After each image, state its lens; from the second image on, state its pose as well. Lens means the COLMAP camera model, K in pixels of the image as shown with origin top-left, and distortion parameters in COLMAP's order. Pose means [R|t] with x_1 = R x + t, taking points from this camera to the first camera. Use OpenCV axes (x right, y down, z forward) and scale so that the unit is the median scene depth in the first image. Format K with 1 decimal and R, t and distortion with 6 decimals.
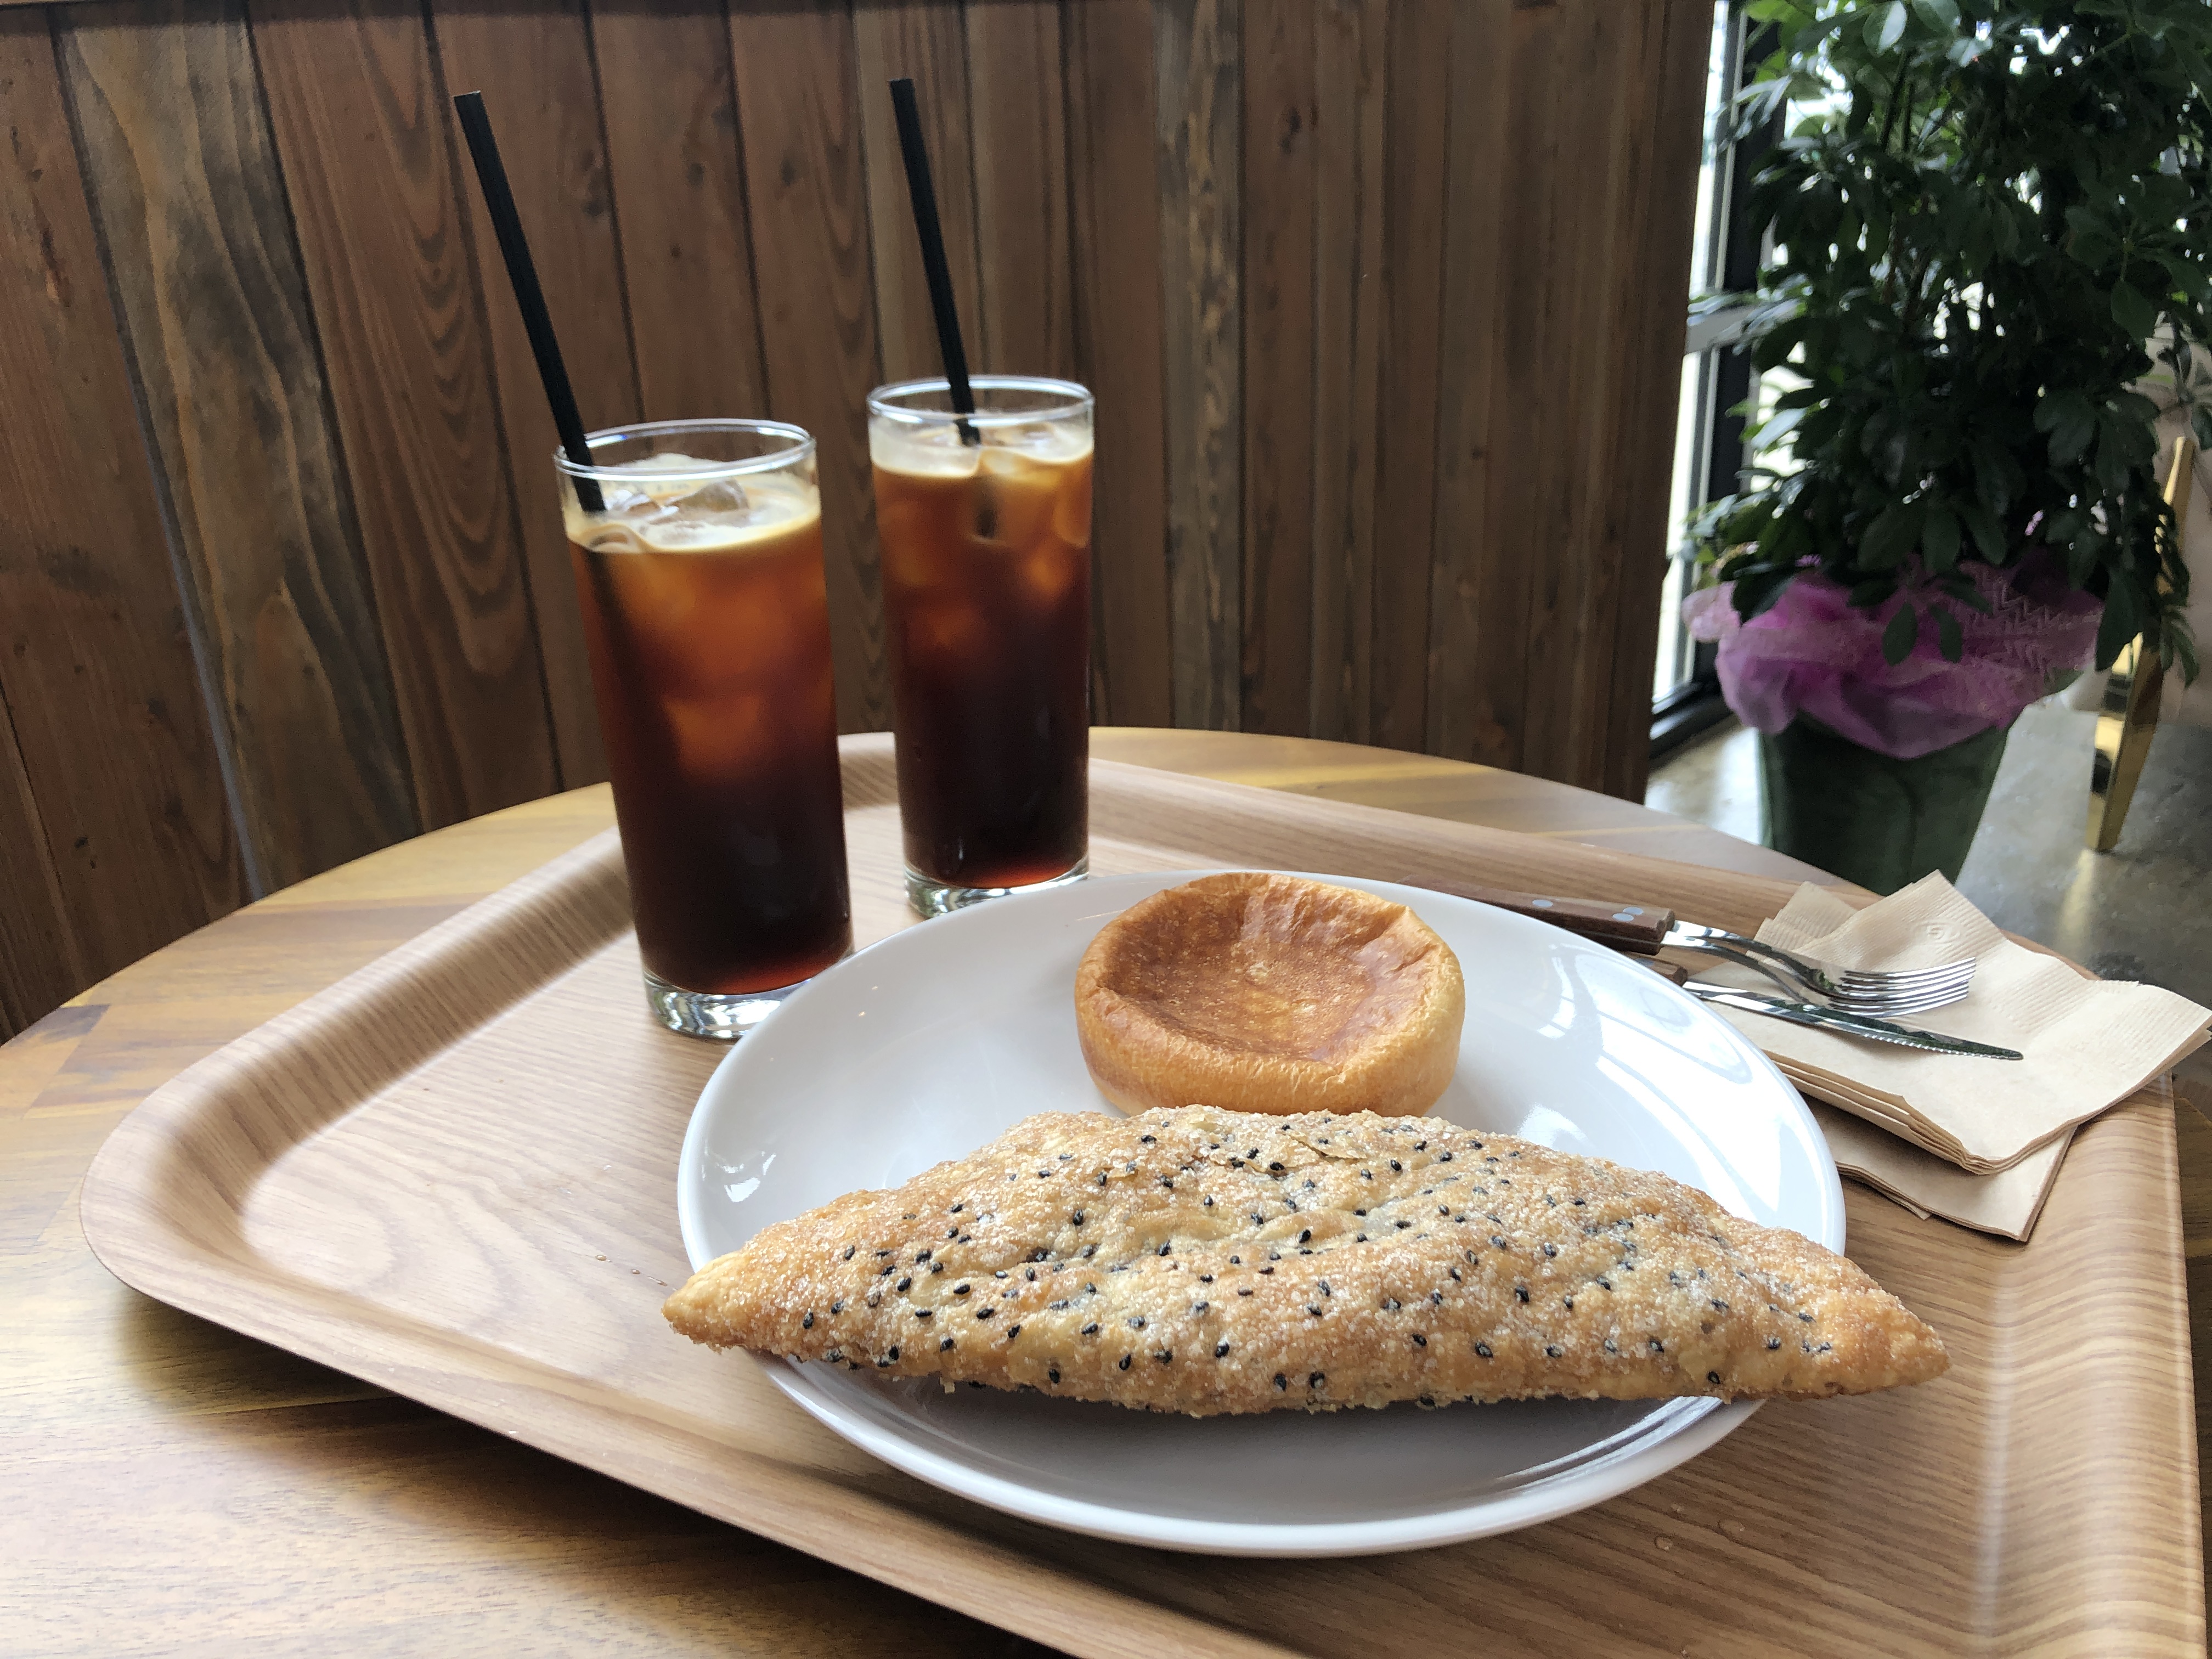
lens RADIAL K [[1827.3, 0, 1106.0], [0, 1827.3, 829.5], [0, 0, 1]] dist [0.005160, -0.071766]
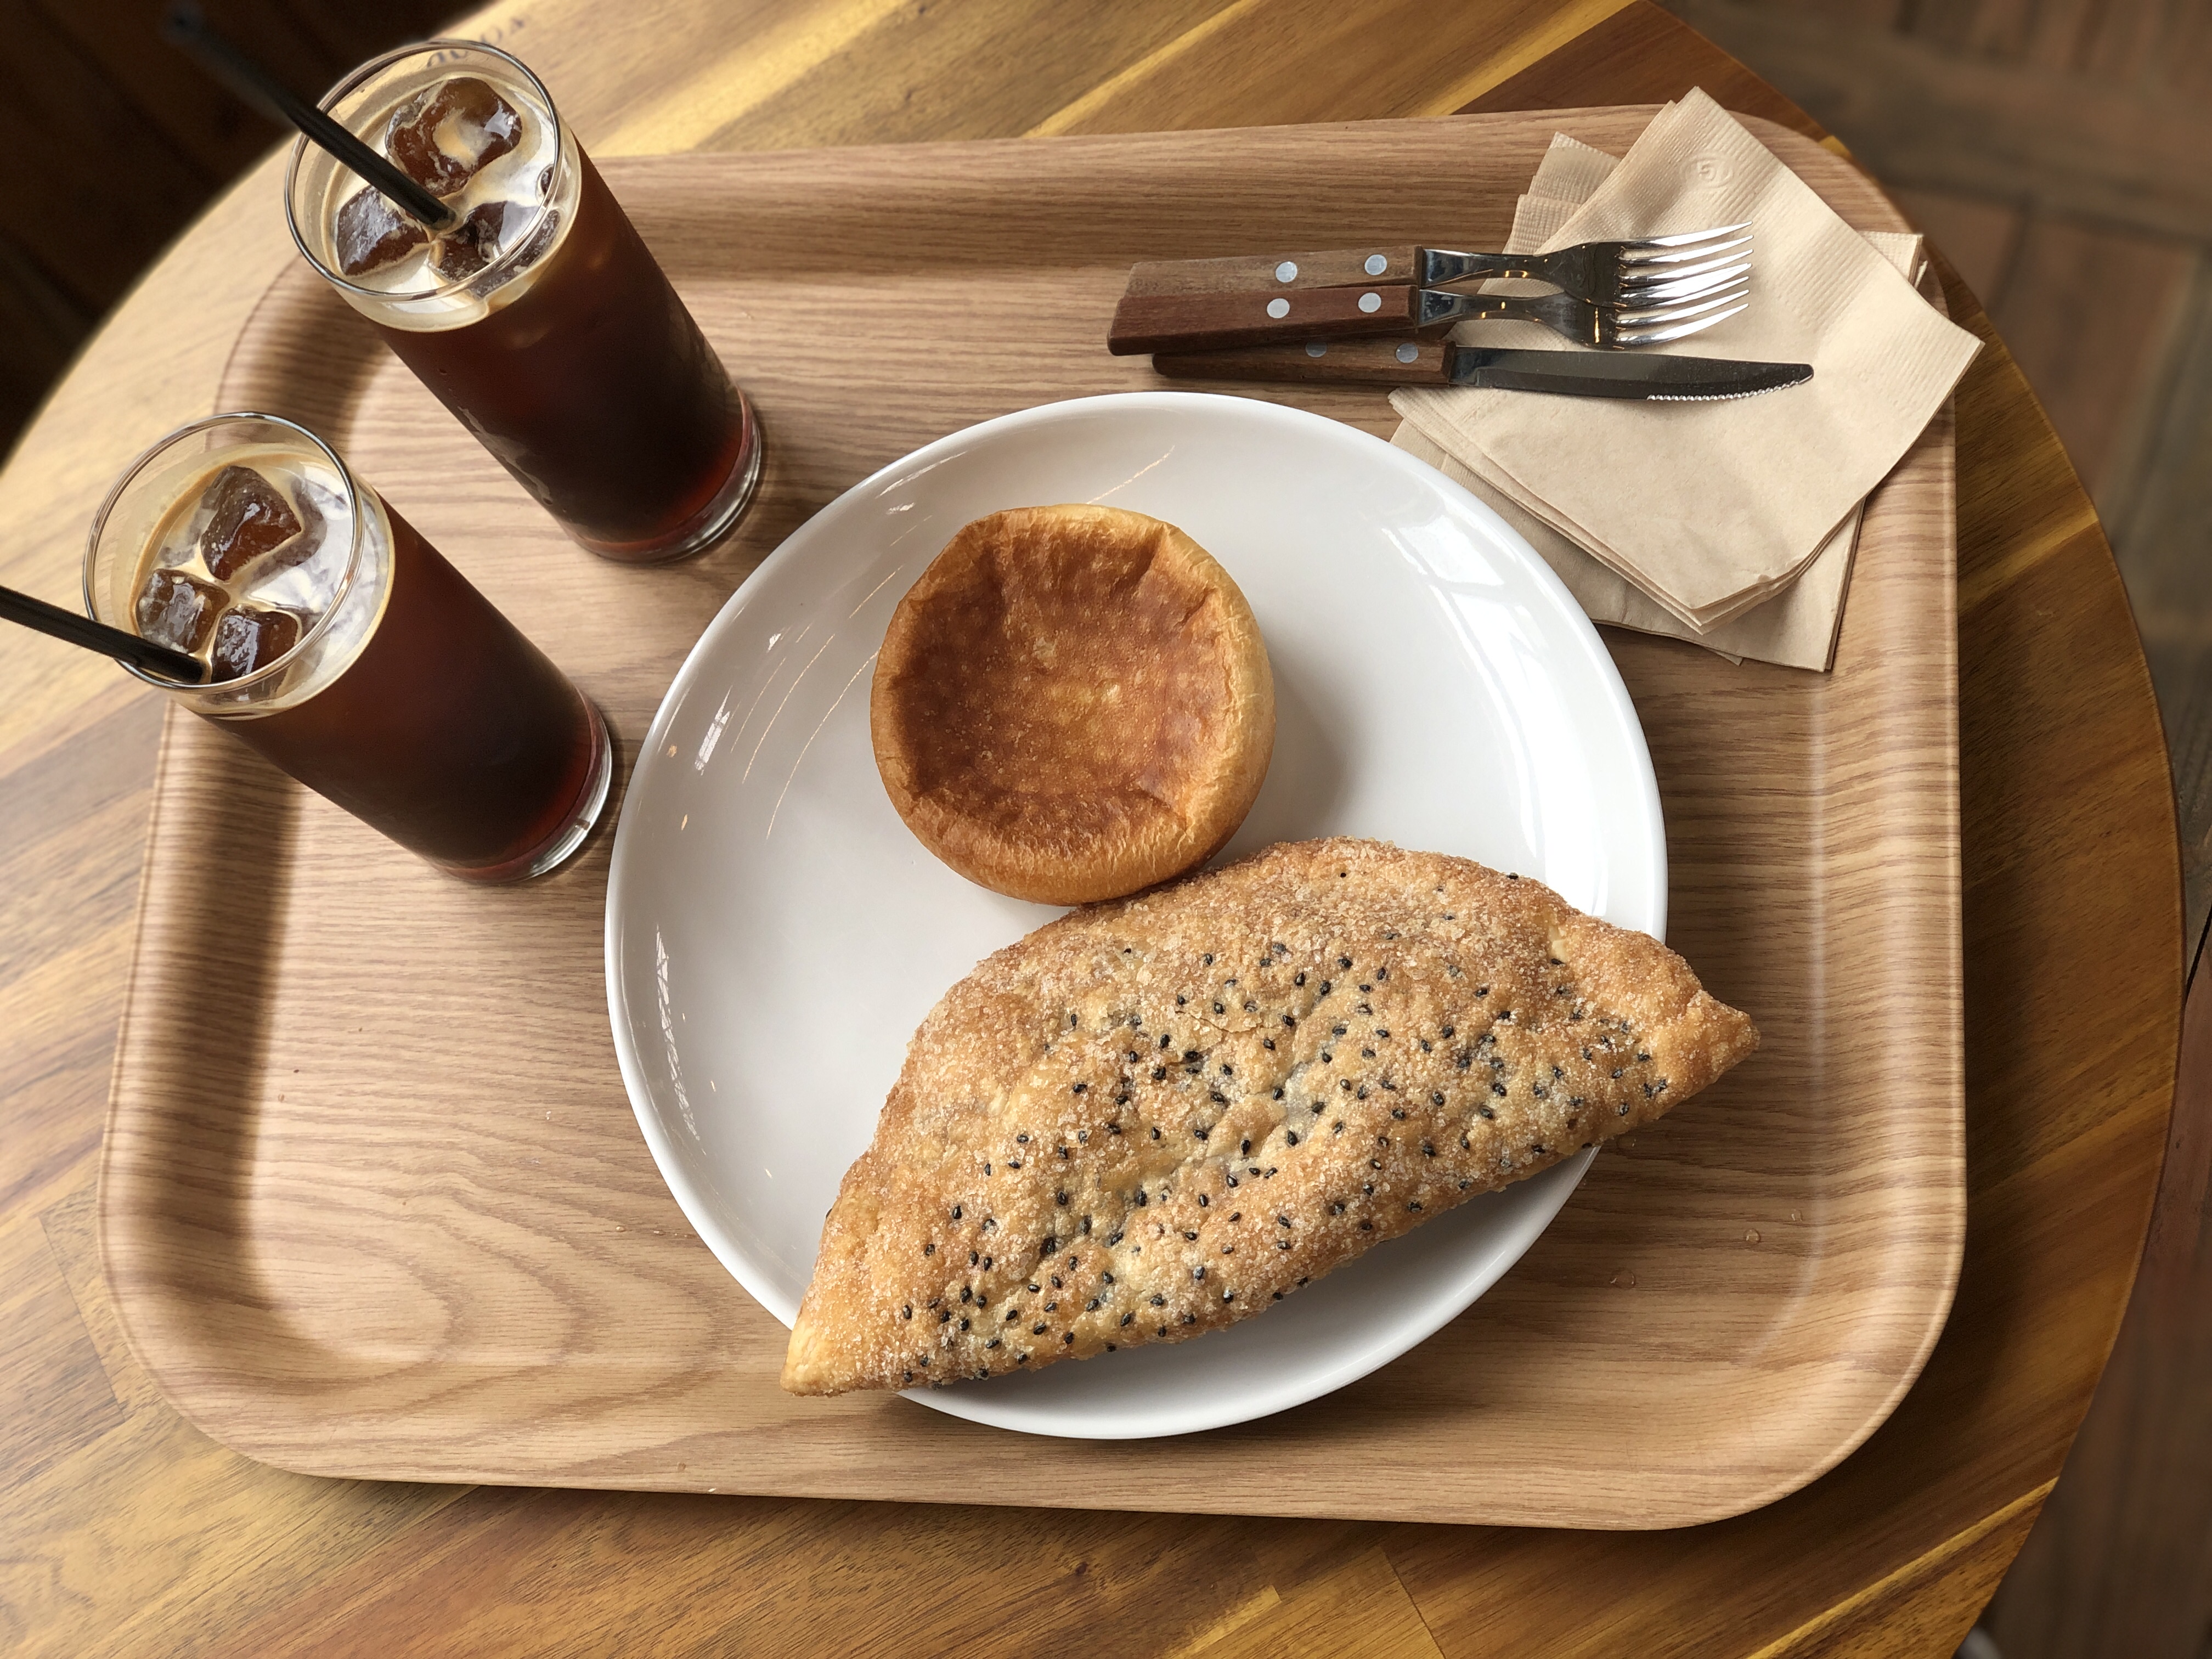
lens RADIAL K [[3289.1, 0, 1106.0], [0, 3289.1, 829.5], [0, 0, 1]] dist [-0.084158, 0.003112]
pose [[0.906633, -0.418764, -0.051507, 0.224531], [0.326278, 0.618473, 0.714866, -1.476237], [-0.267505, -0.664927, 0.697362, -0.334947]]
